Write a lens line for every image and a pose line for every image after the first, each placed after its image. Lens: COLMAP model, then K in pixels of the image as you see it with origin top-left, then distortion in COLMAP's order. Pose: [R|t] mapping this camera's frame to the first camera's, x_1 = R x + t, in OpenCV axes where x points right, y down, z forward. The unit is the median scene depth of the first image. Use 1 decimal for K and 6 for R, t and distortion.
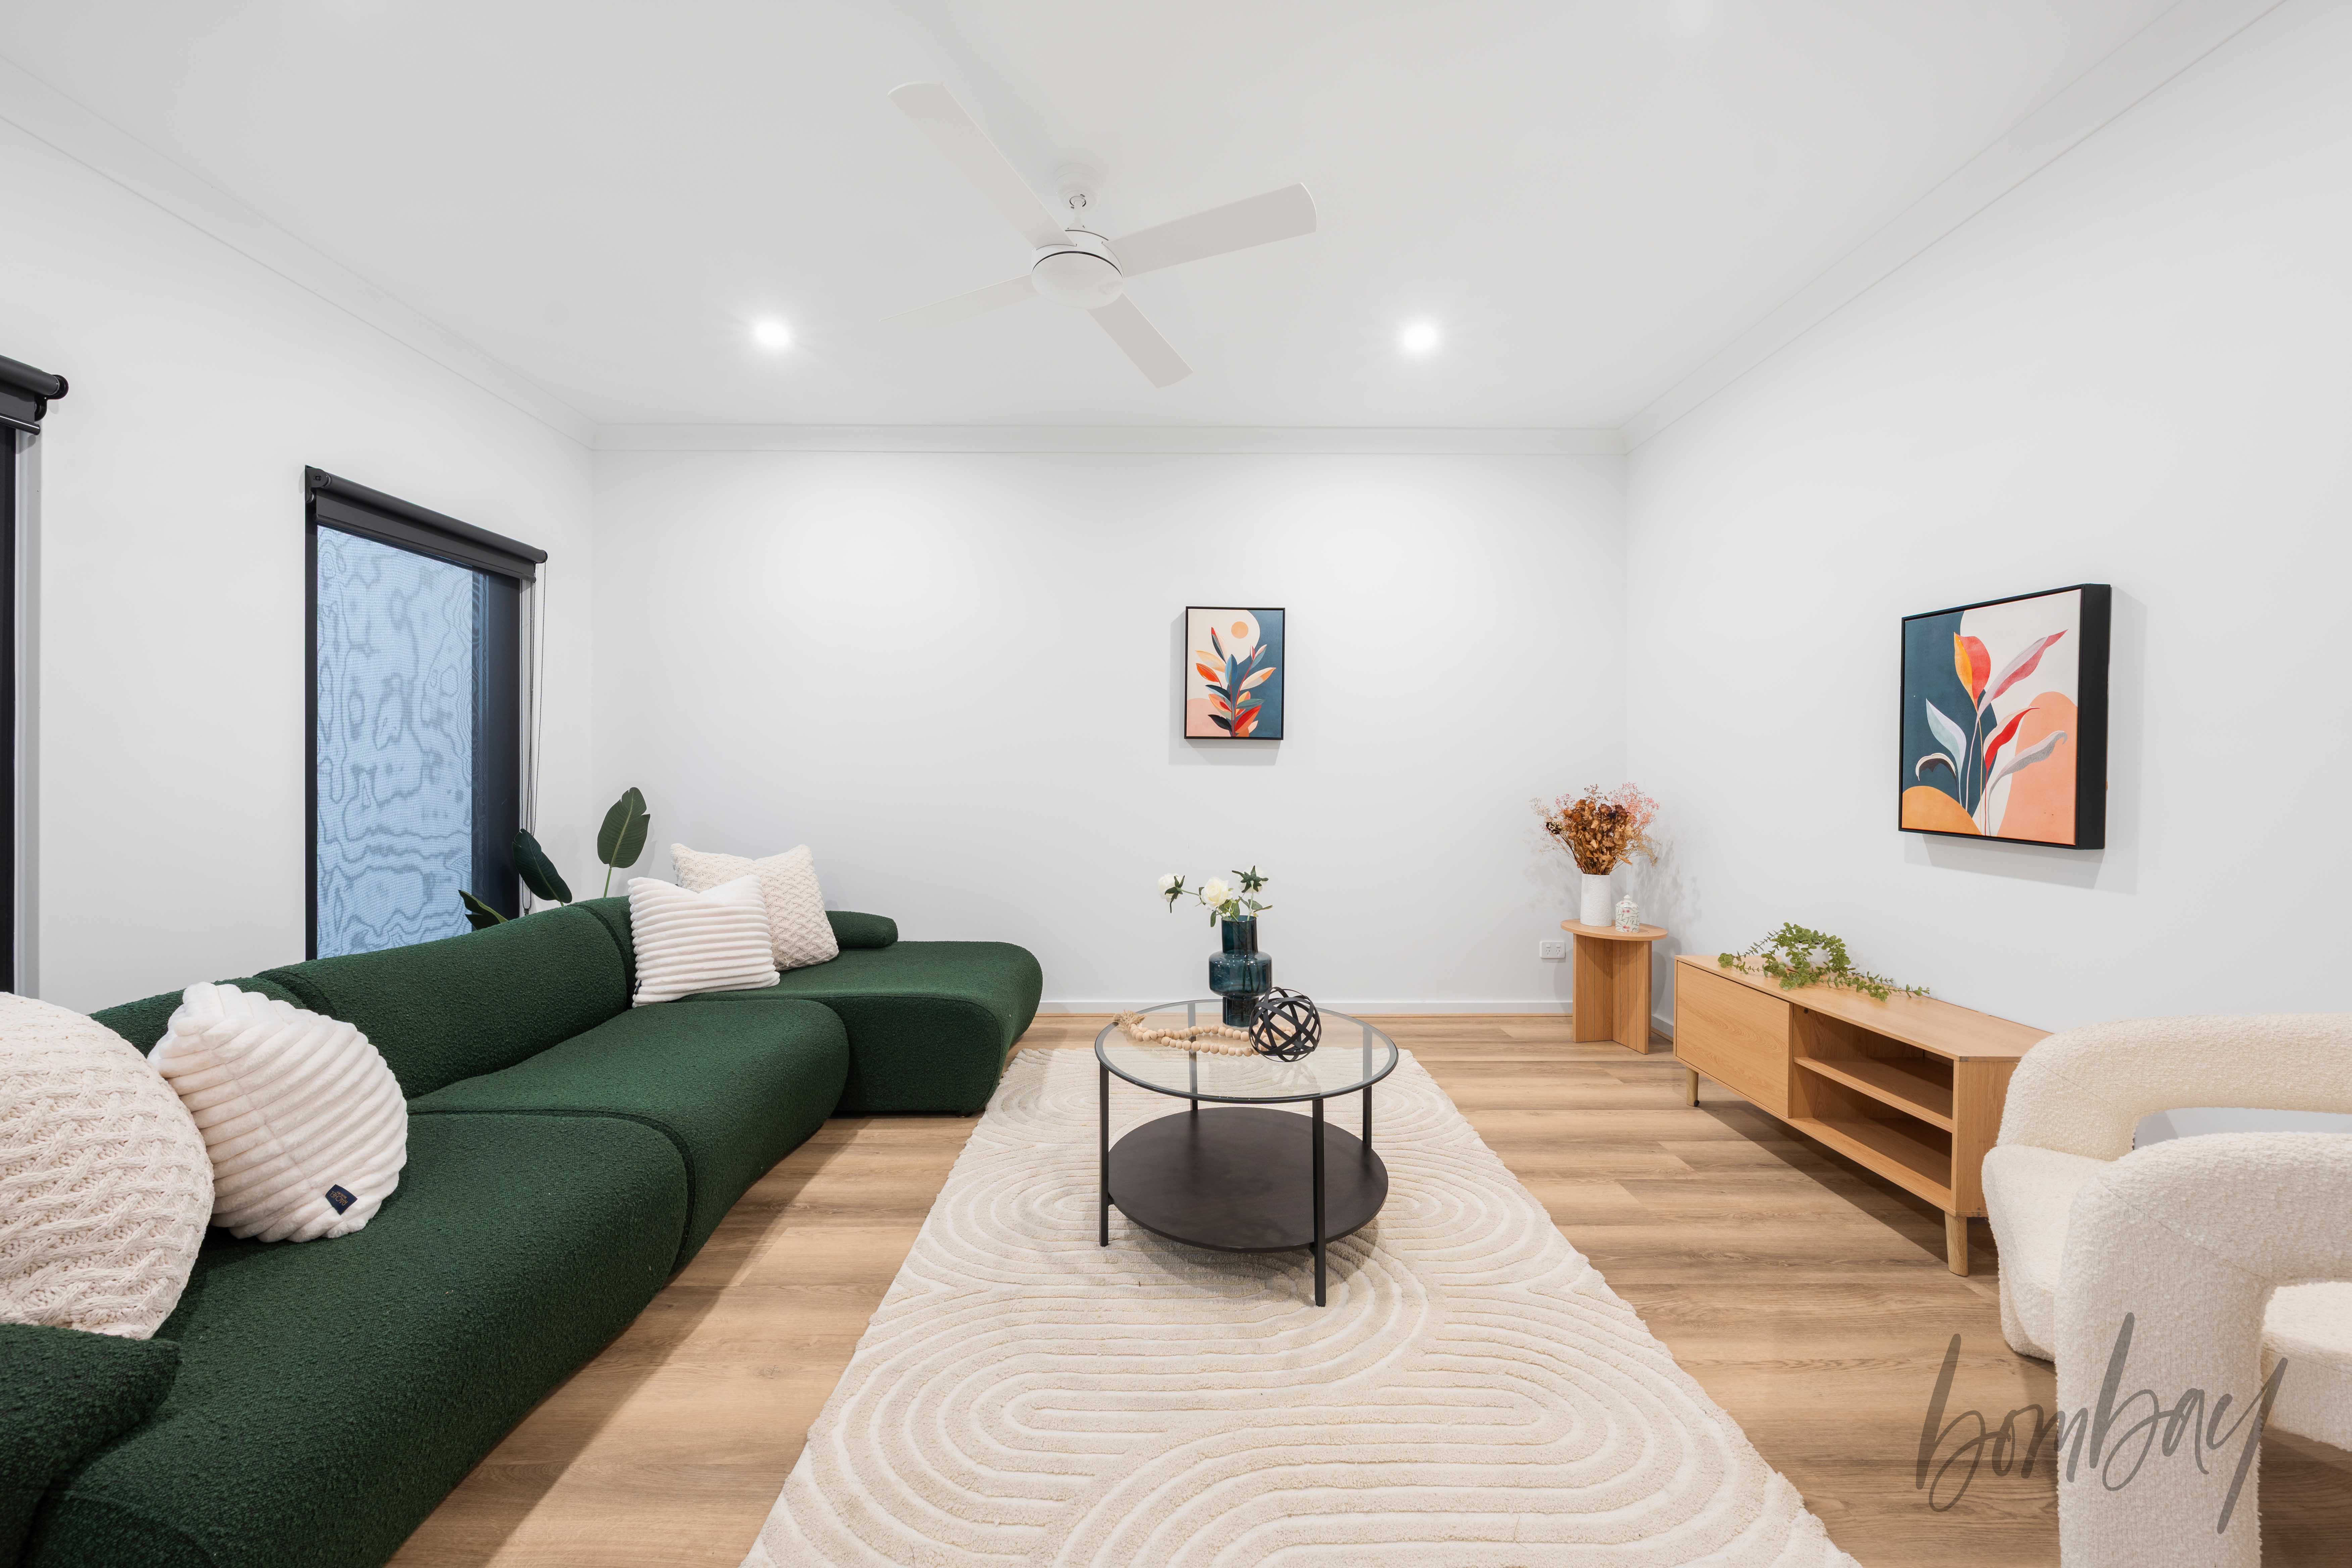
lens RADIAL K [[809.4, 0, 1172.9], [0, 809.4, 778.9], [0, 0, 1]] dist [-0.002821, 0.000553]
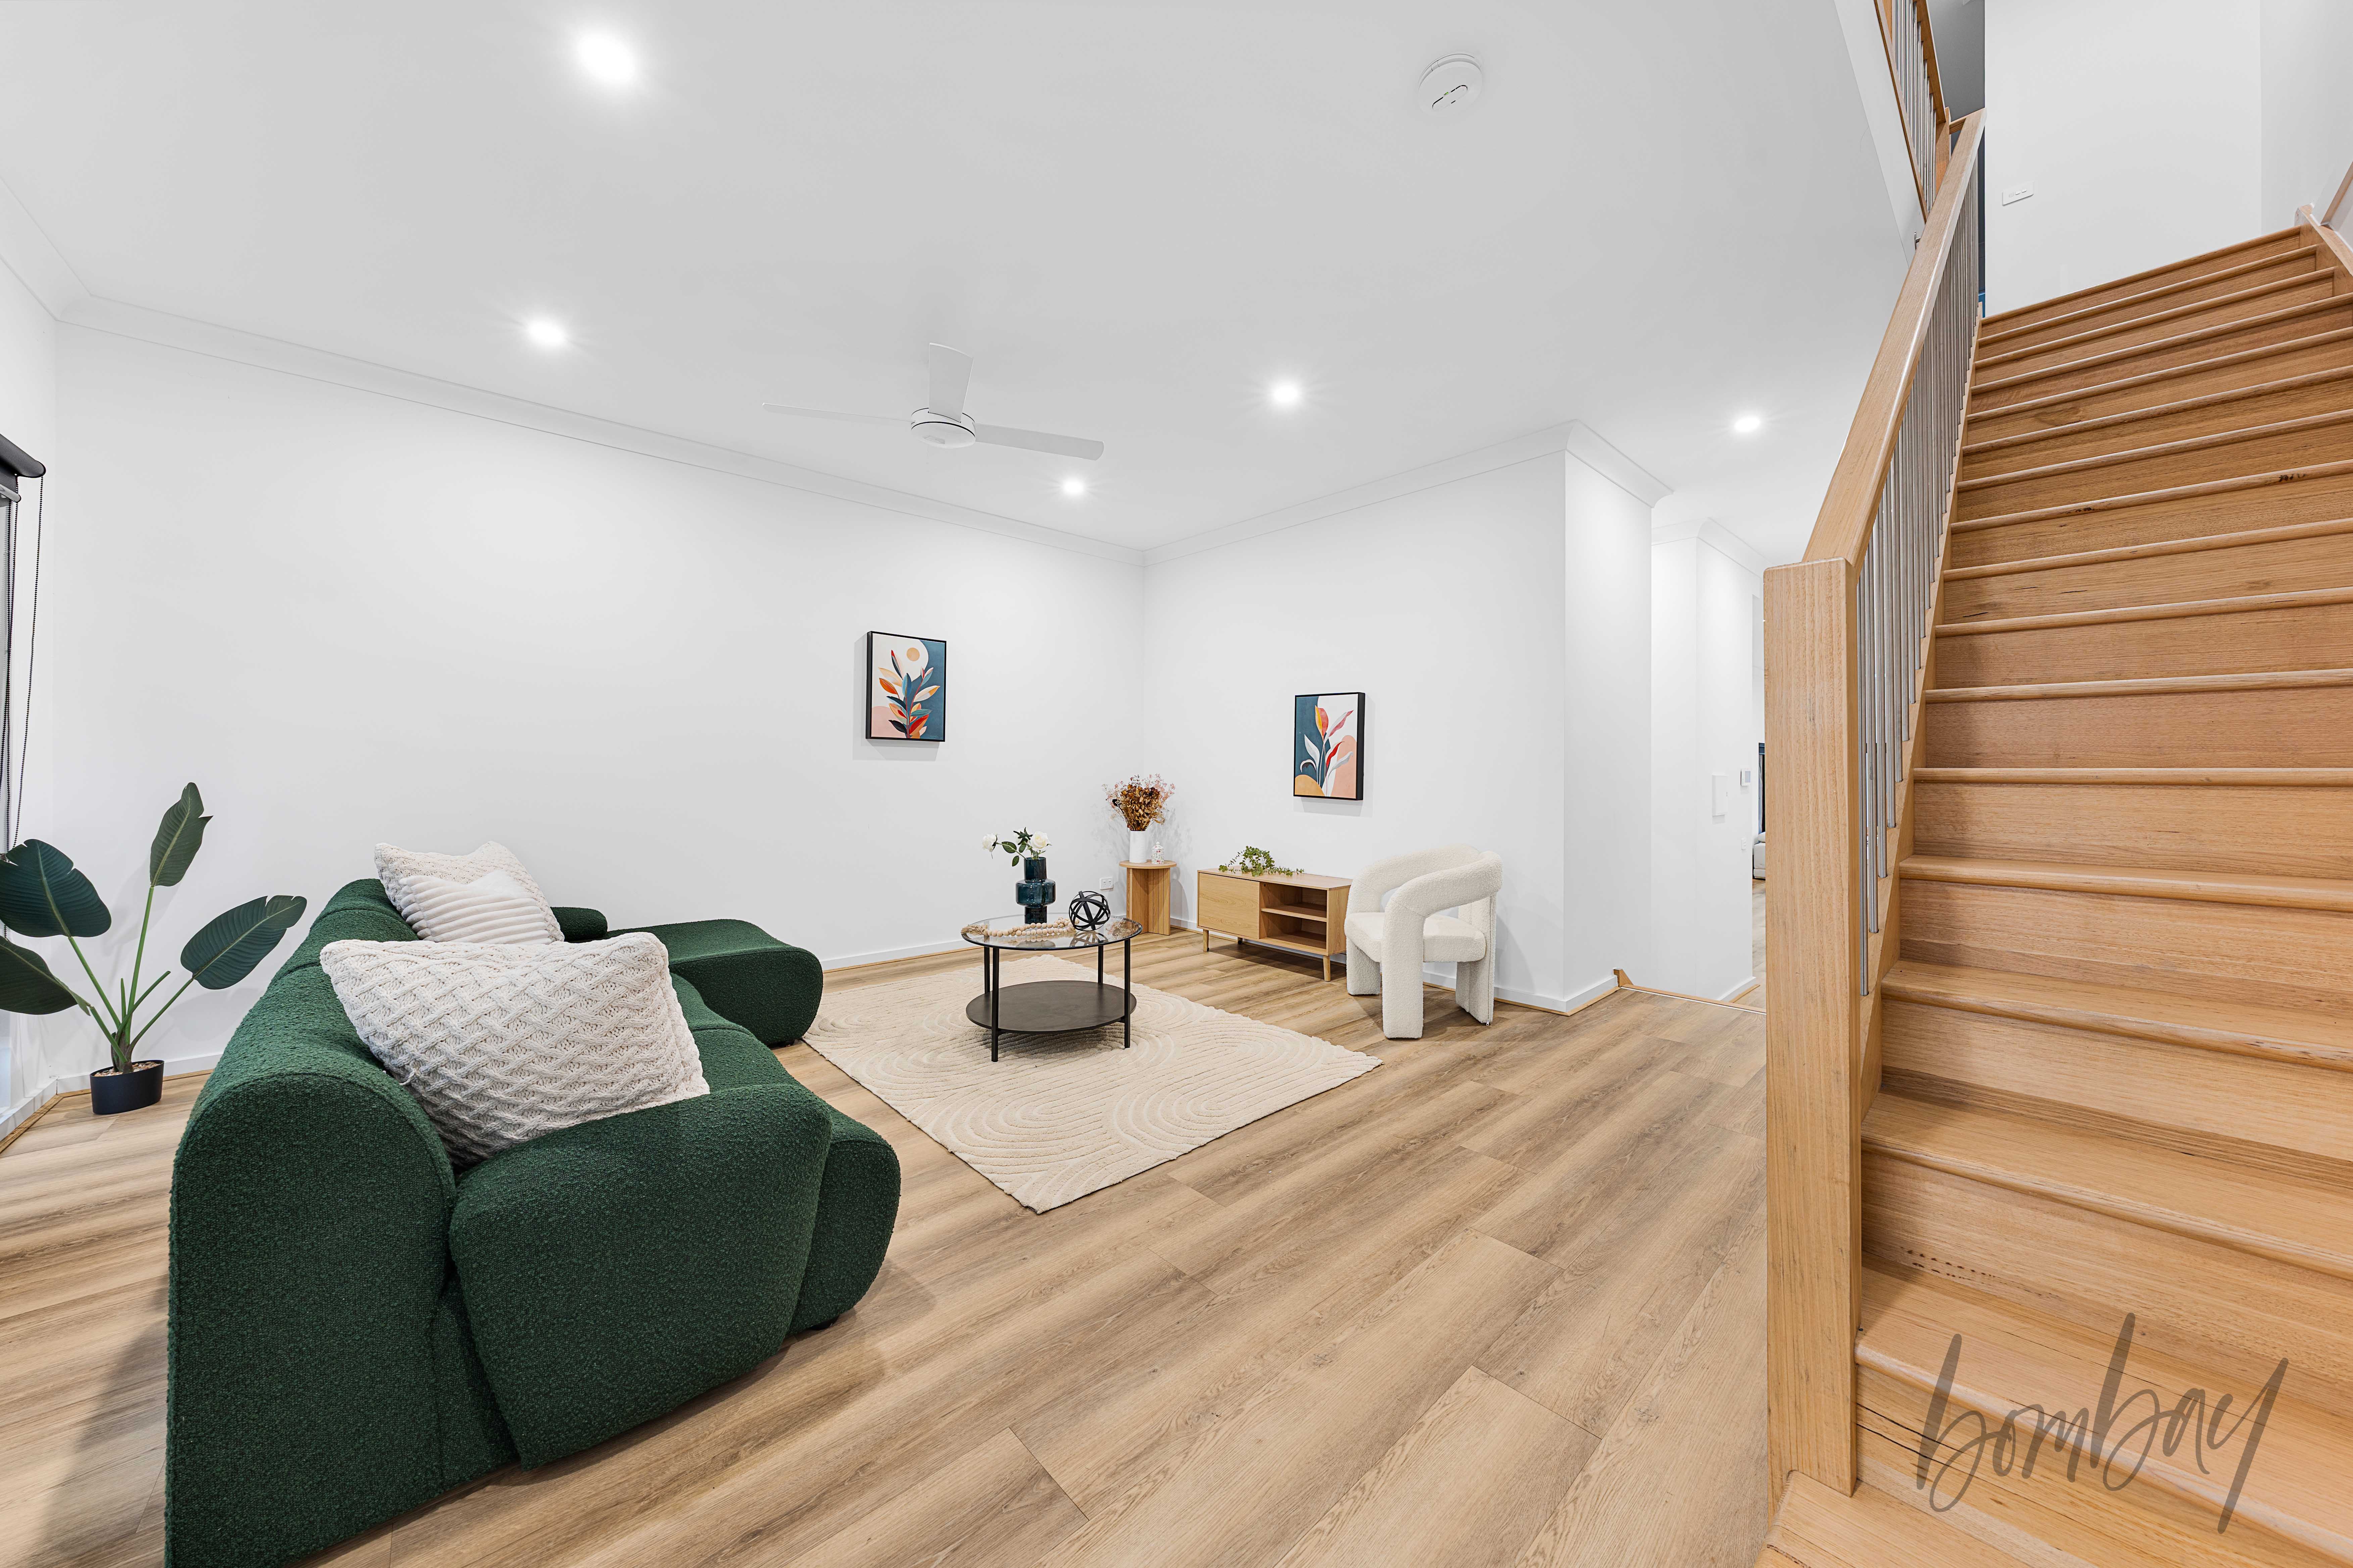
lens RADIAL K [[809.8, 0, 1181.9], [0, 809.8, 772.1], [0, 0, 1]] dist [-0.002821, 0.000553]
pose [[0.738236, -0.000924, 0.674542, -0.682141], [-0.000598, 0.999998, 0.002025, -0.002095], [-0.674542, -0.001898, 0.738234, -0.334370]]
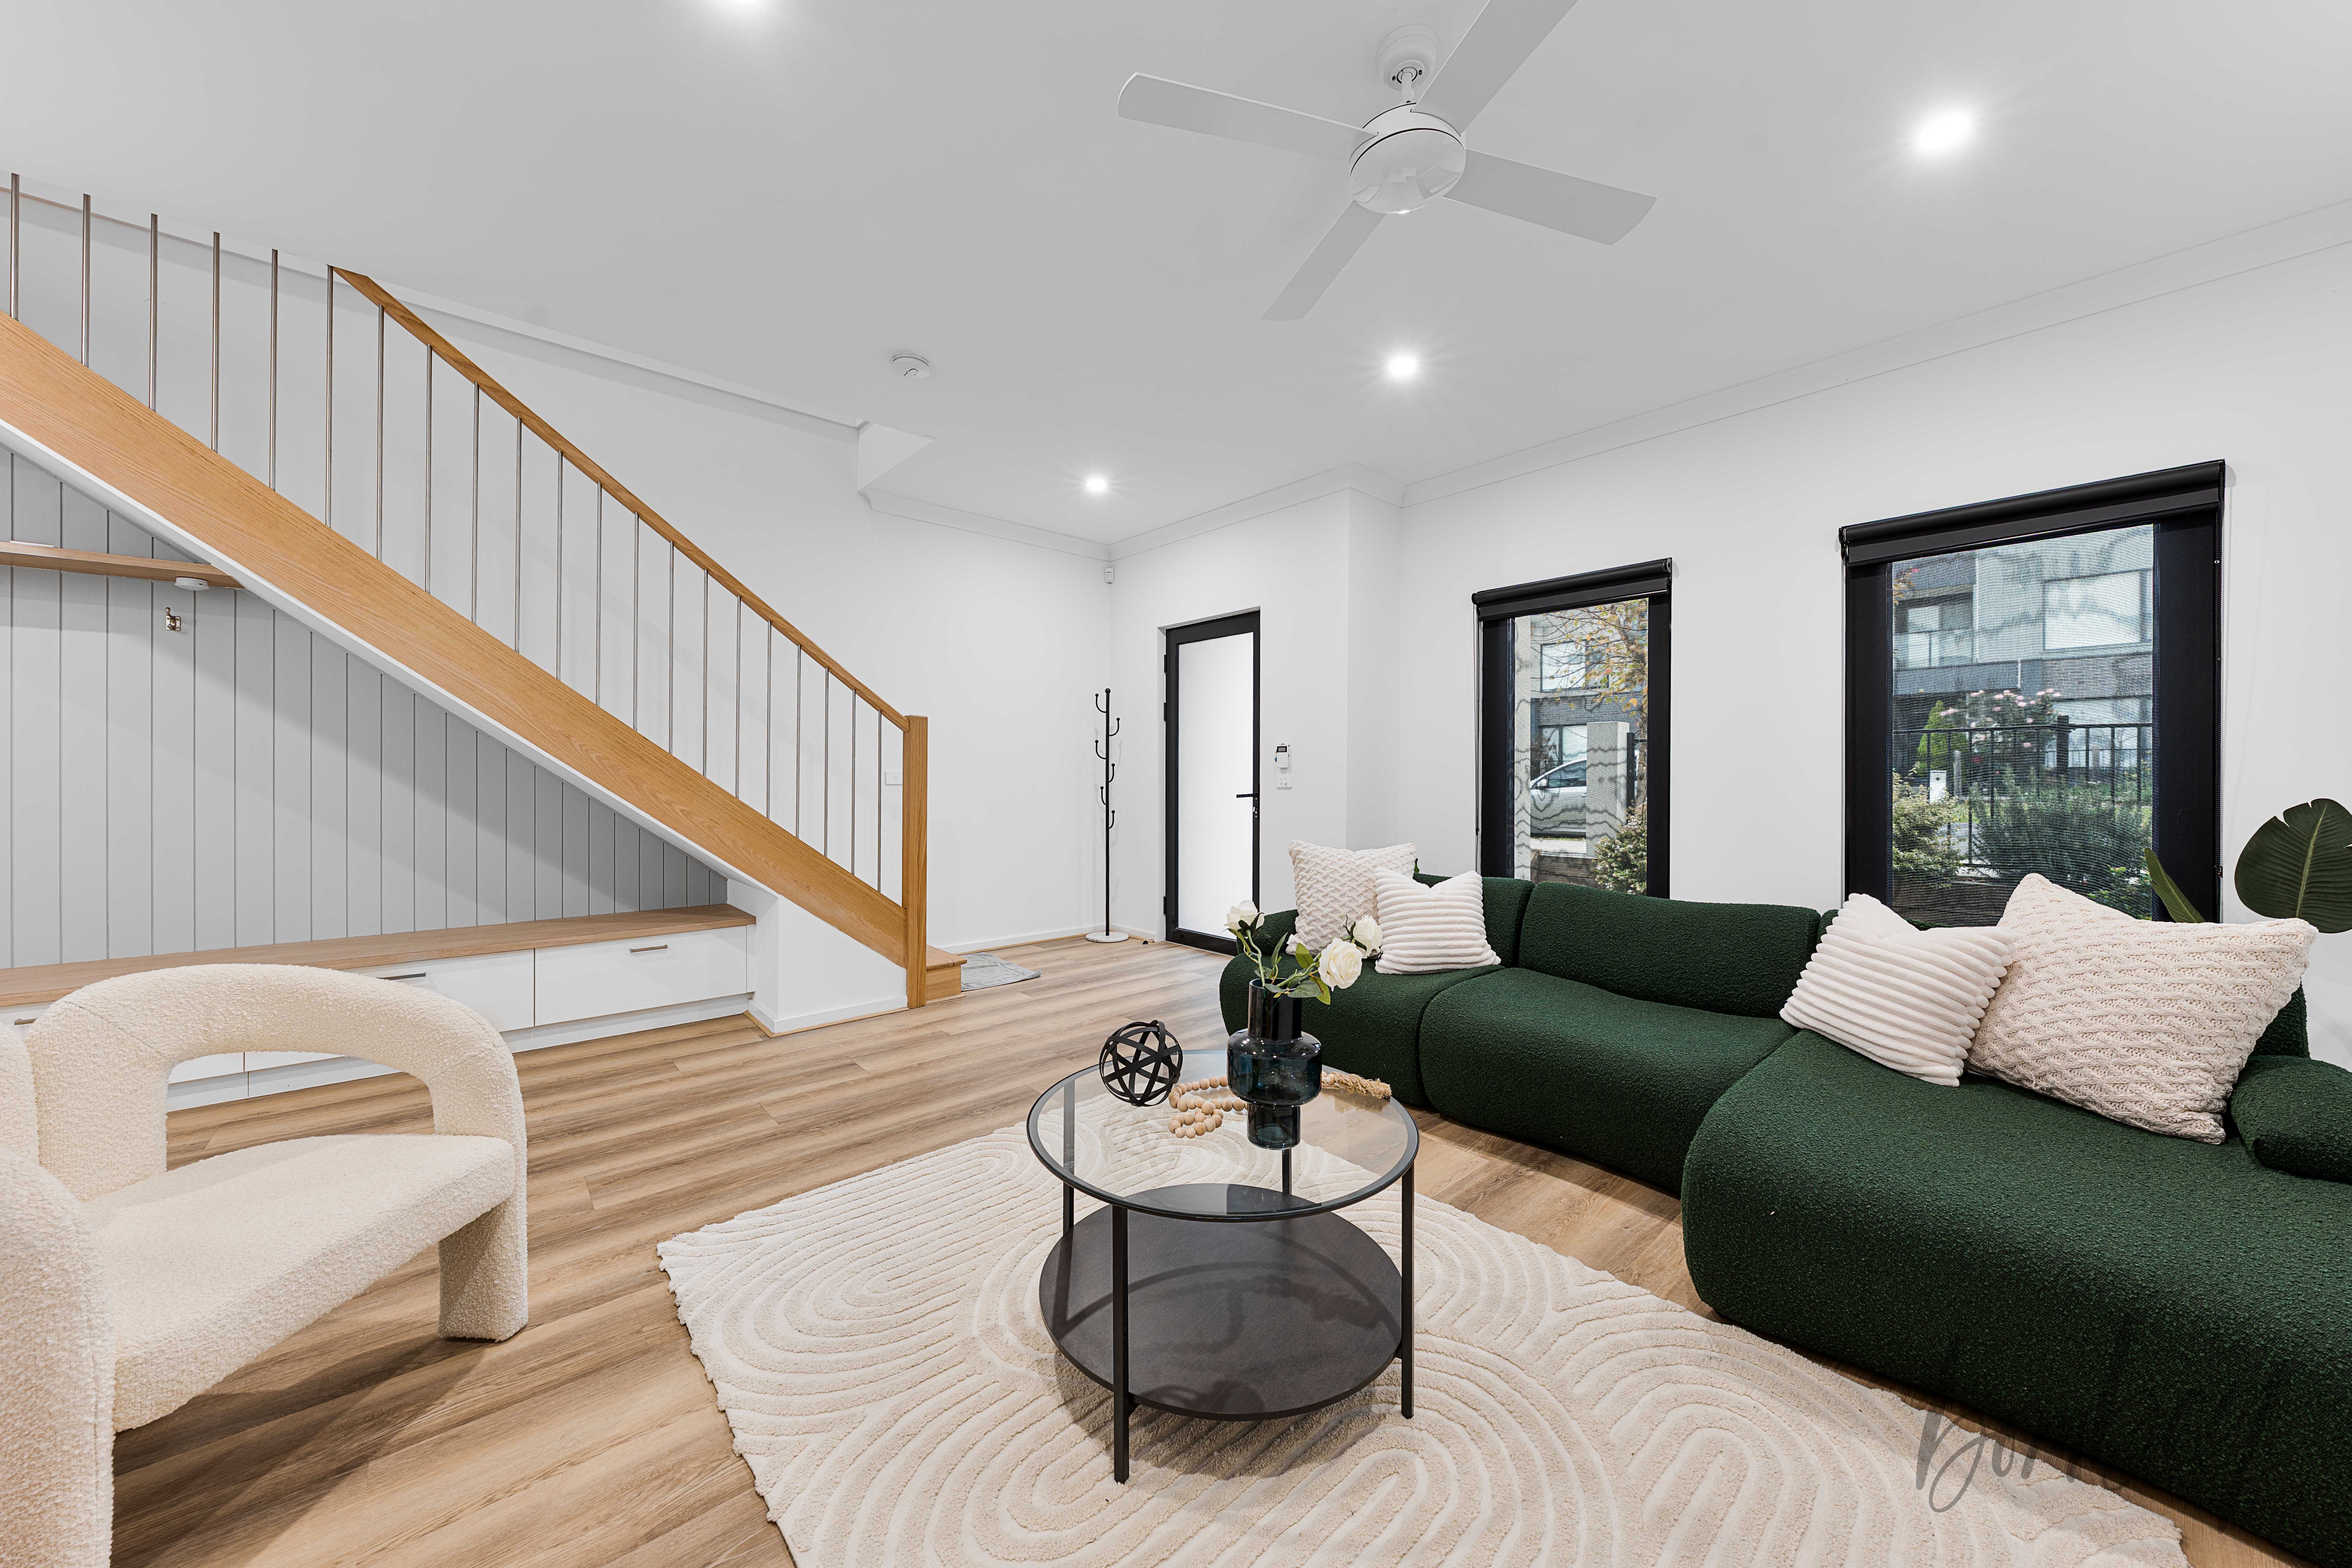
lens RADIAL K [[809.5, 0, 1174.7], [0, 809.5, 776.8], [0, 0, 1]] dist [-0.002821, 0.000553]
pose [[-0.751355, -0.003290, -0.659890, 0.510463], [-0.005597, 0.999983, 0.001386, -0.001704], [0.659874, 0.004735, -0.751361, 1.251031]]
